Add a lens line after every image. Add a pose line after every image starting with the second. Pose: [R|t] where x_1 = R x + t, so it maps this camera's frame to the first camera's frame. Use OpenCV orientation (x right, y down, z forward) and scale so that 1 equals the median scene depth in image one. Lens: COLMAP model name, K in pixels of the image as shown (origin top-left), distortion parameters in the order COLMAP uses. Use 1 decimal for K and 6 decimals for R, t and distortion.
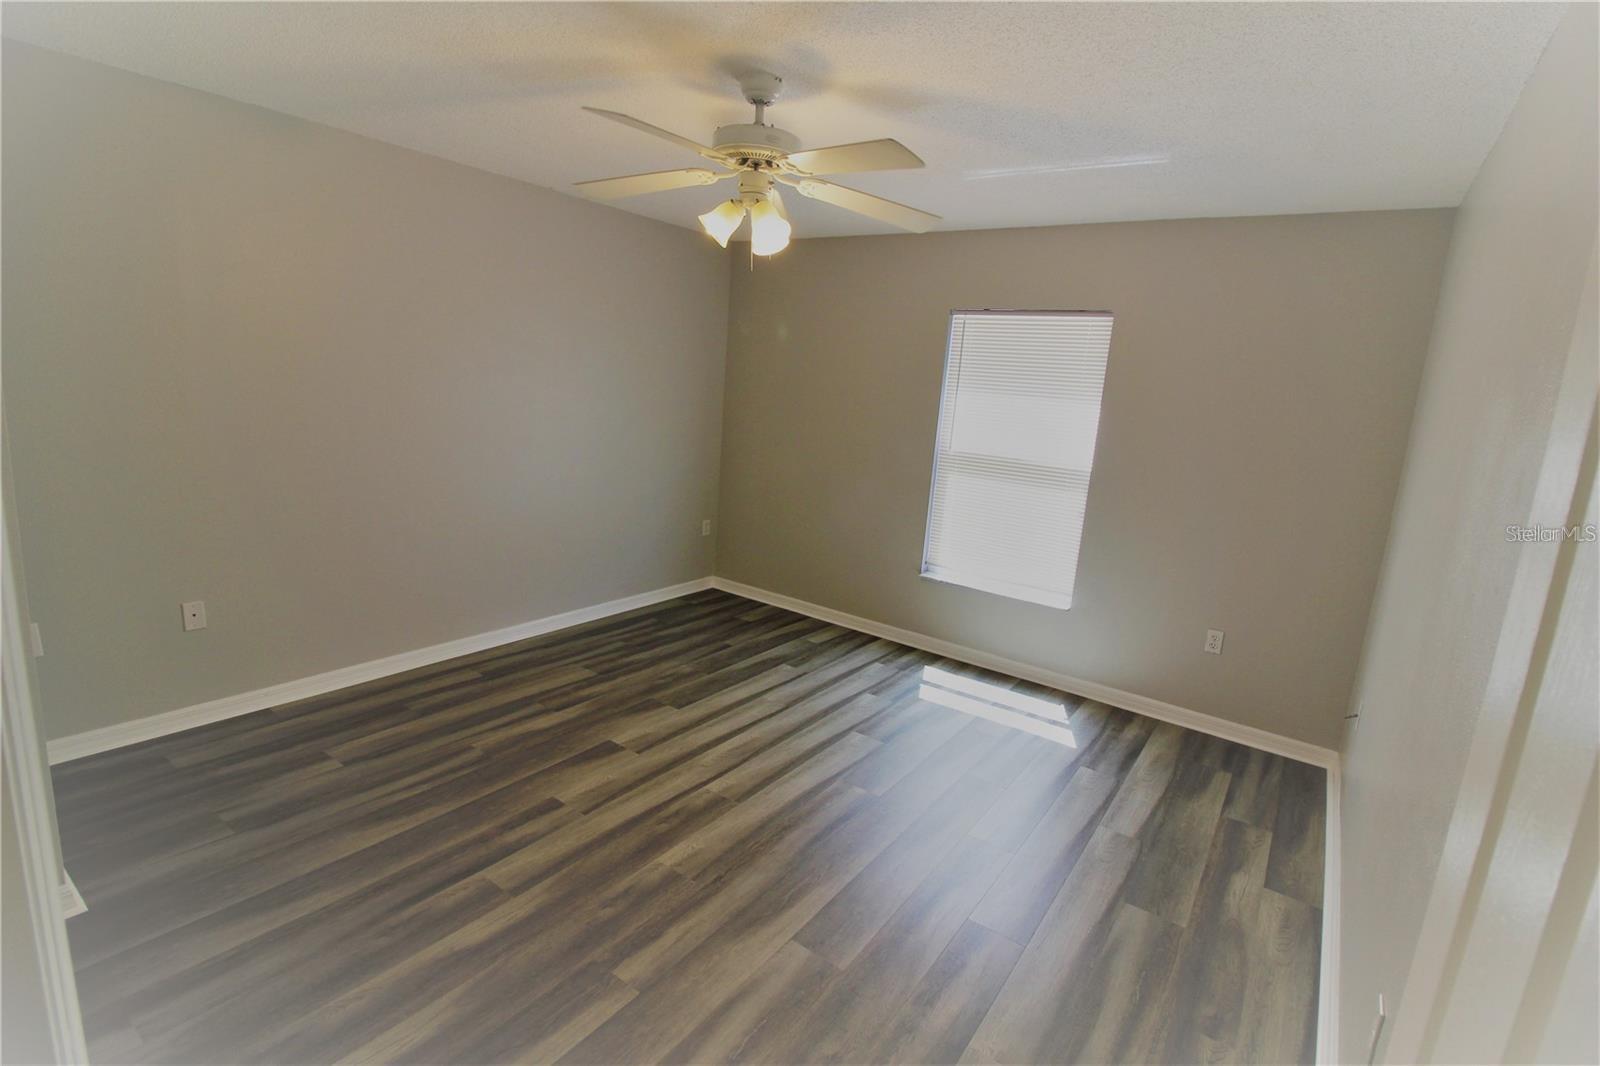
lens RADIAL K [[740.3, 0, 811.4], [0, 740.3, 531.0], [0, 0, 1]] dist [-0.006927, -0.009123]
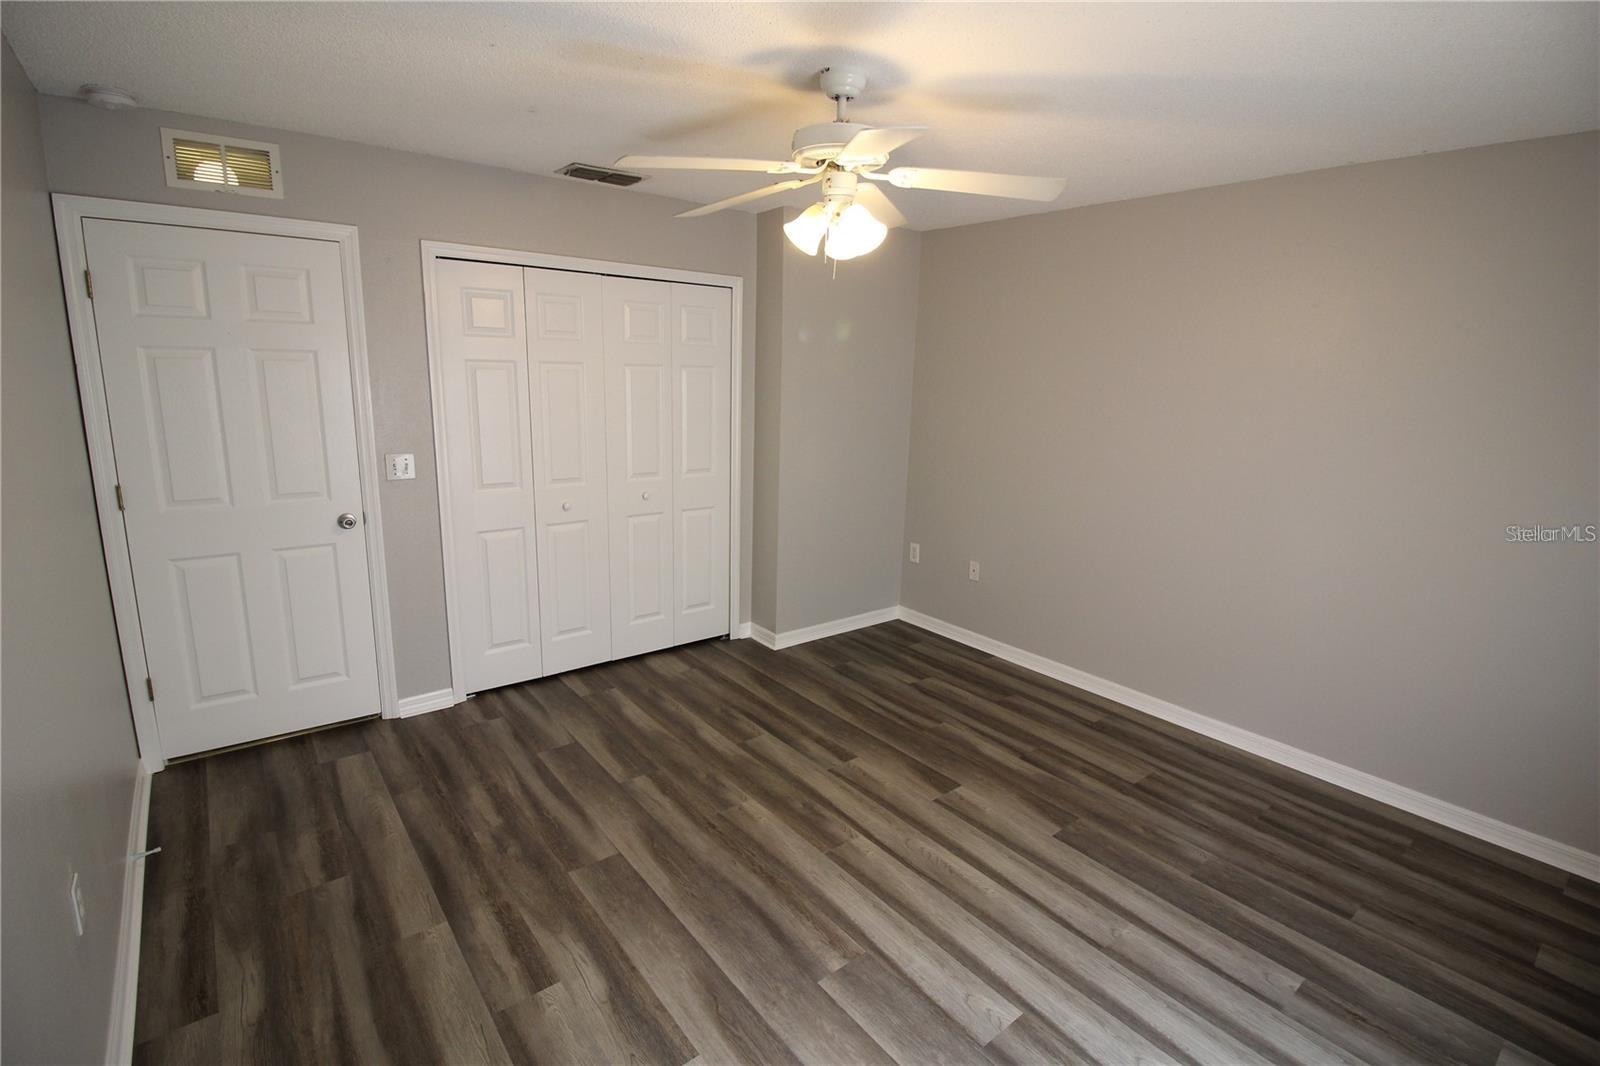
lens RADIAL K [[740.3, 0, 807.2], [0, 740.3, 530.9], [0, 0, 1]] dist [-0.006927, -0.009123]
pose [[-0.269130, 0.125745, -0.954860, 0.530267], [-0.242117, 0.950767, 0.193448, -0.133502], [0.932174, 0.283251, -0.225435, 0.774224]]
